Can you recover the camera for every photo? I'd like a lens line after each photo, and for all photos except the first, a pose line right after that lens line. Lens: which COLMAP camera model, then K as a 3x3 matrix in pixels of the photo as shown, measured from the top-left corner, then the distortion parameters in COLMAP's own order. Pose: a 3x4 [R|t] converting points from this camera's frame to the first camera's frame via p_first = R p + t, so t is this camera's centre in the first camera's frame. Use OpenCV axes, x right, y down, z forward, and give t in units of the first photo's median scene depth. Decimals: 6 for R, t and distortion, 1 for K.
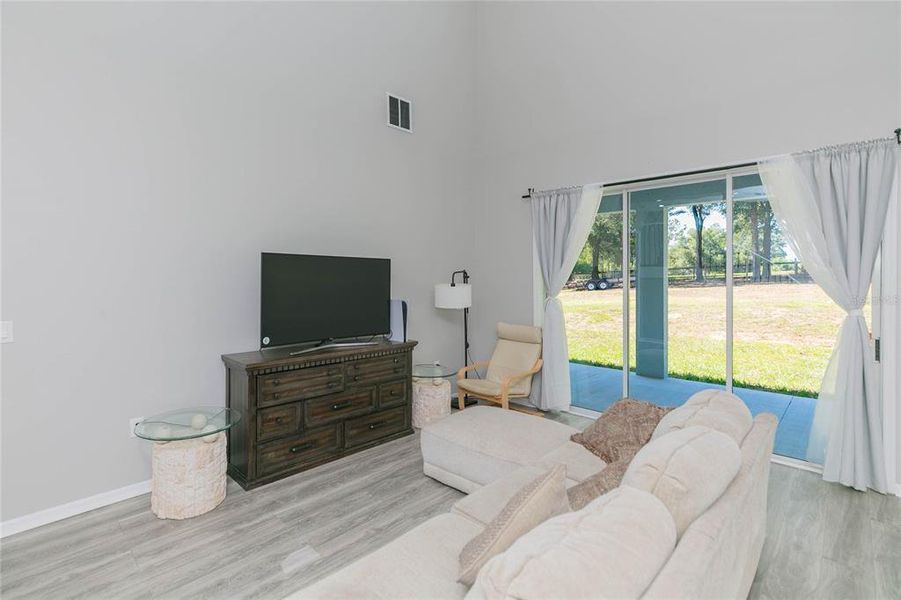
lens RADIAL K [[415.6, 0, 449.3], [0, 415.6, 293.7], [0, 0, 1]] dist [0.001178, 0.000171]
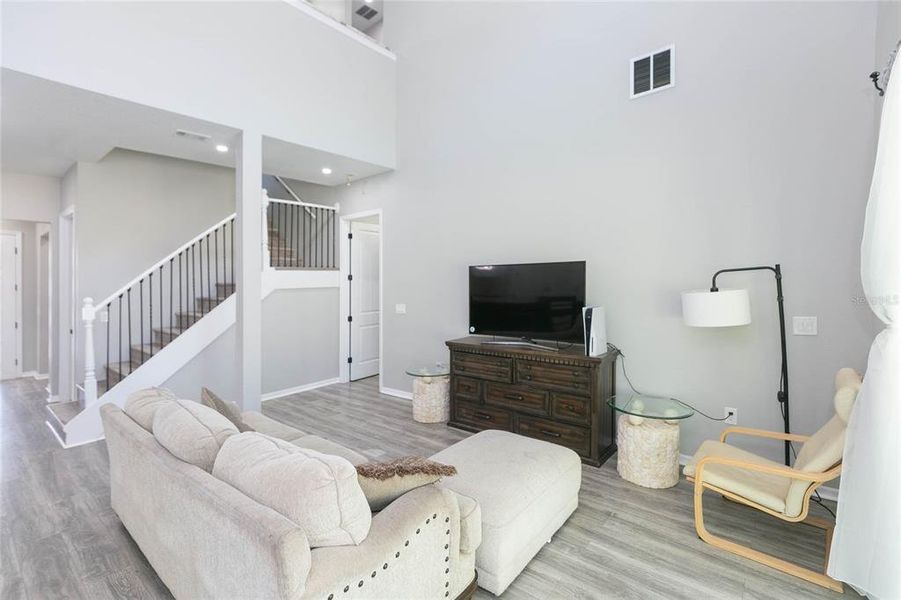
lens RADIAL K [[409.5, 0, 449.7], [0, 409.5, 288.9], [0, 0, 1]] dist [0.004213, 0.000722]
pose [[0.069947, 0.006390, -0.997530, 0.900366], [-0.016529, 0.999850, 0.005245, -0.028444], [0.997414, 0.016122, 0.070042, 0.806011]]
